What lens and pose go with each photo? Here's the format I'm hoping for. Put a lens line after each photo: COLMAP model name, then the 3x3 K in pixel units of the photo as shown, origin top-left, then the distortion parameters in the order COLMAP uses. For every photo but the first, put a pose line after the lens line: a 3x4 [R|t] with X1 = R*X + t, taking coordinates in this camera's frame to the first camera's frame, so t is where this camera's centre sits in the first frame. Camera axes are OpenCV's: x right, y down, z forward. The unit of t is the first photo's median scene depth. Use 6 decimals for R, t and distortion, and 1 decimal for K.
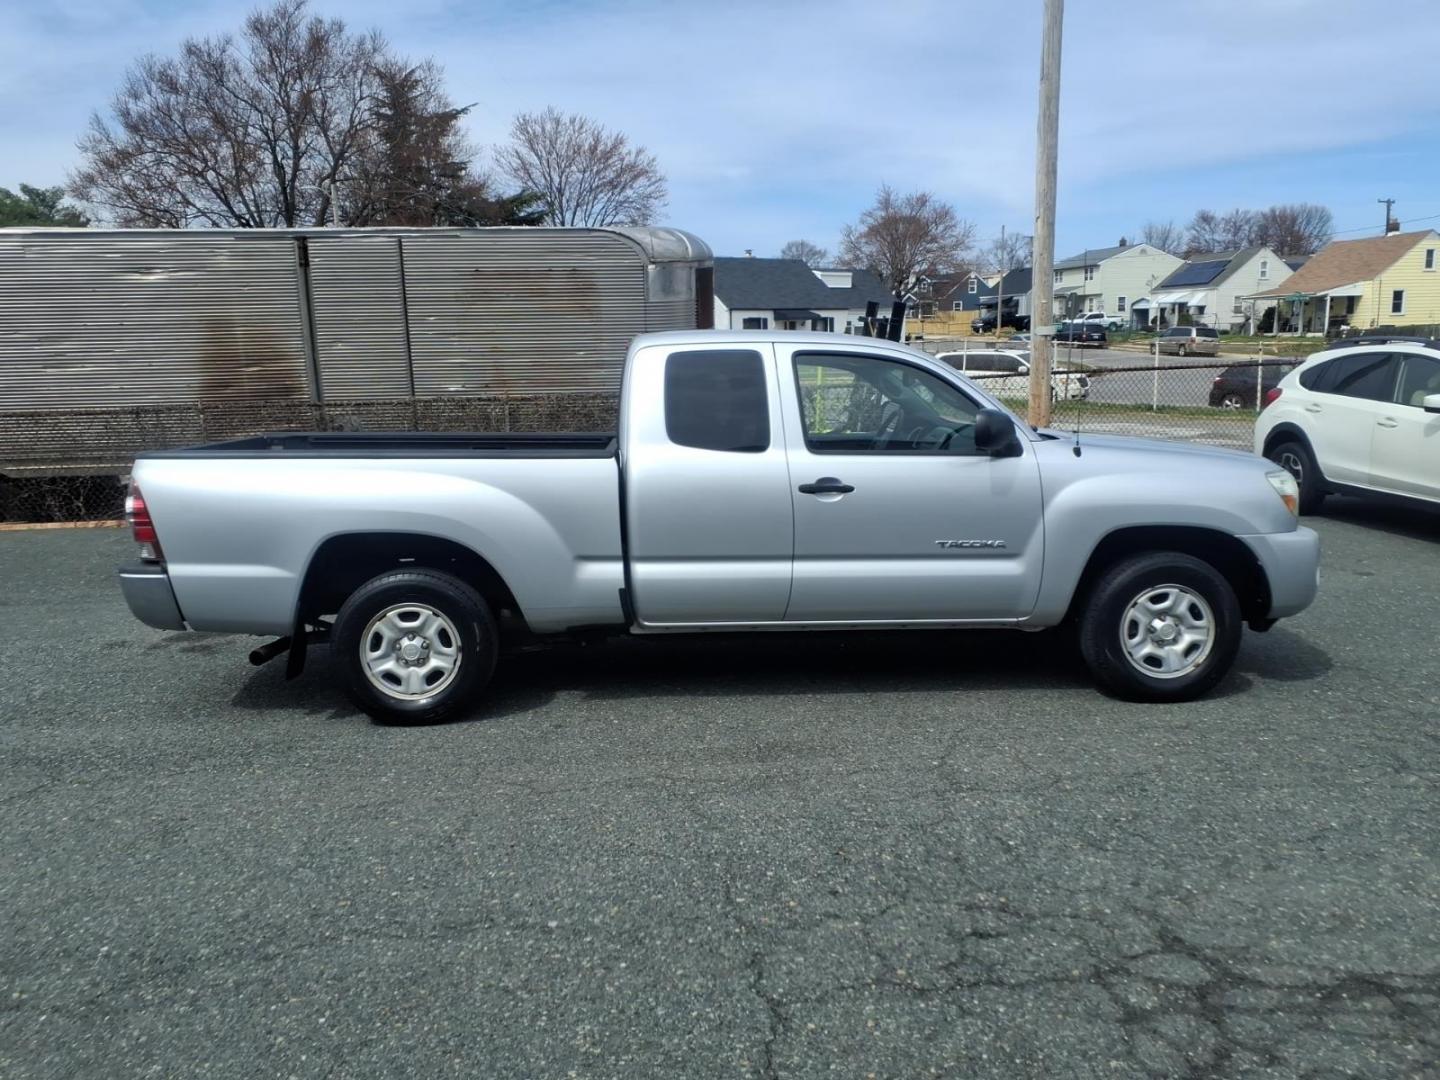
lens RADIAL K [[1151.3, 0, 720.0], [0, 1151.3, 540.0], [0, 0, 1]] dist [0.033746, -0.014761]
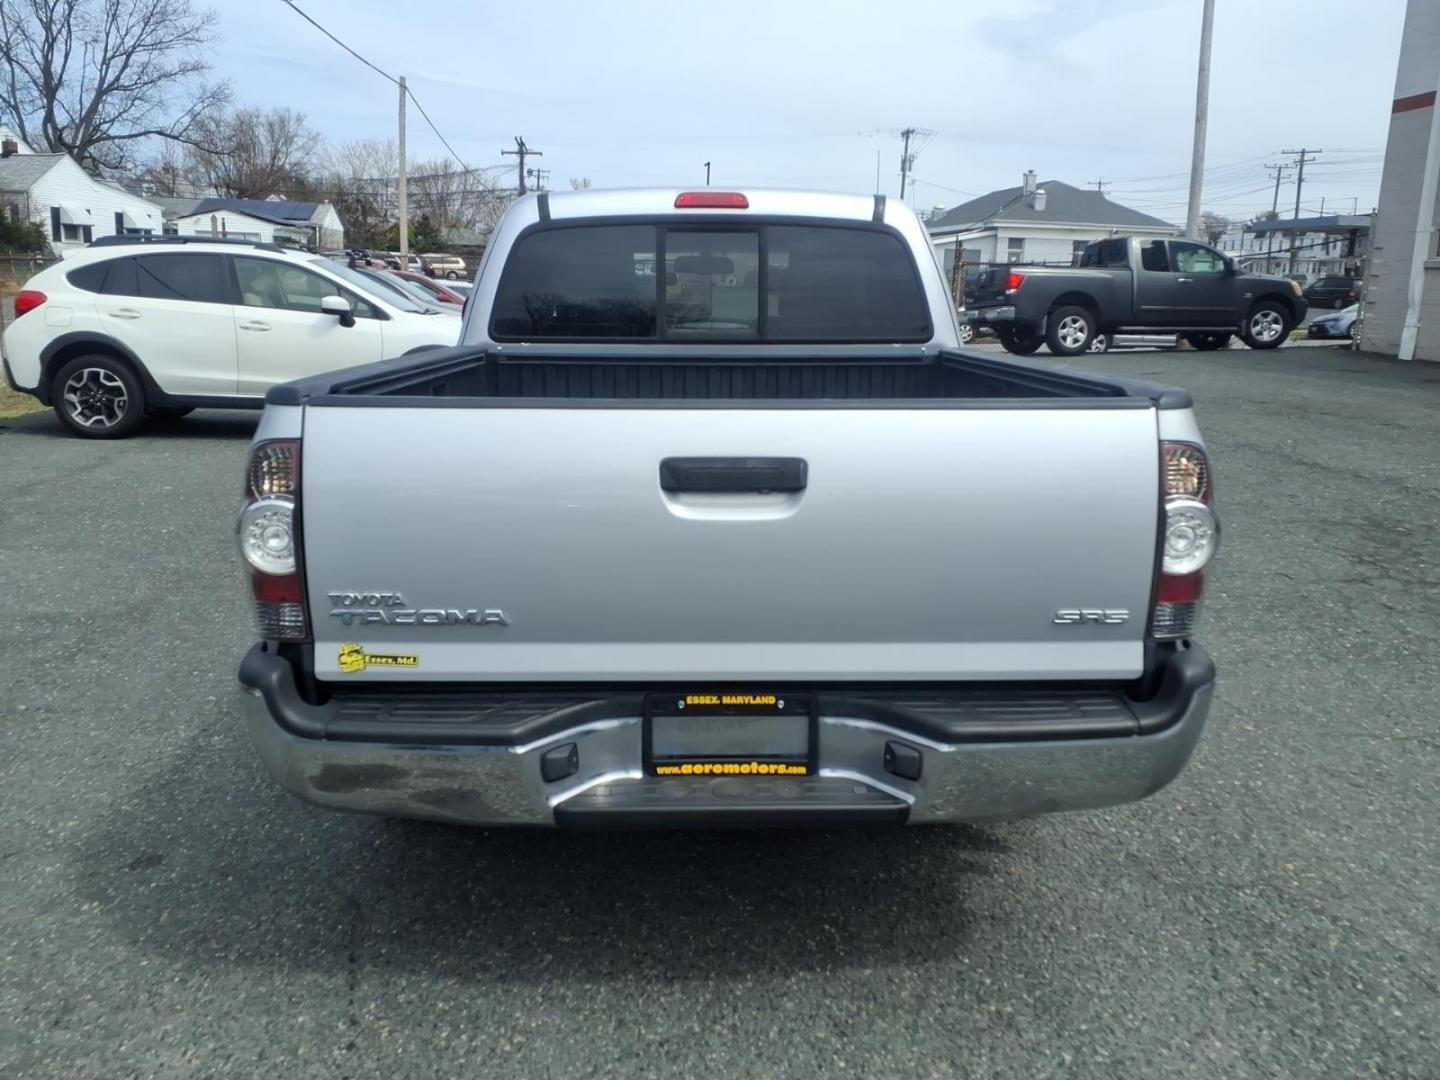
lens RADIAL K [[1268.8, 0, 720.0], [0, 1268.8, 540.0], [0, 0, 1]] dist [0.015815, 0.000532]
pose [[0.018207, -0.182255, 0.983083, -0.077707], [0.135025, 0.974686, 0.178198, -0.010117], [-0.990675, 0.129497, 0.042355, 0.093094]]
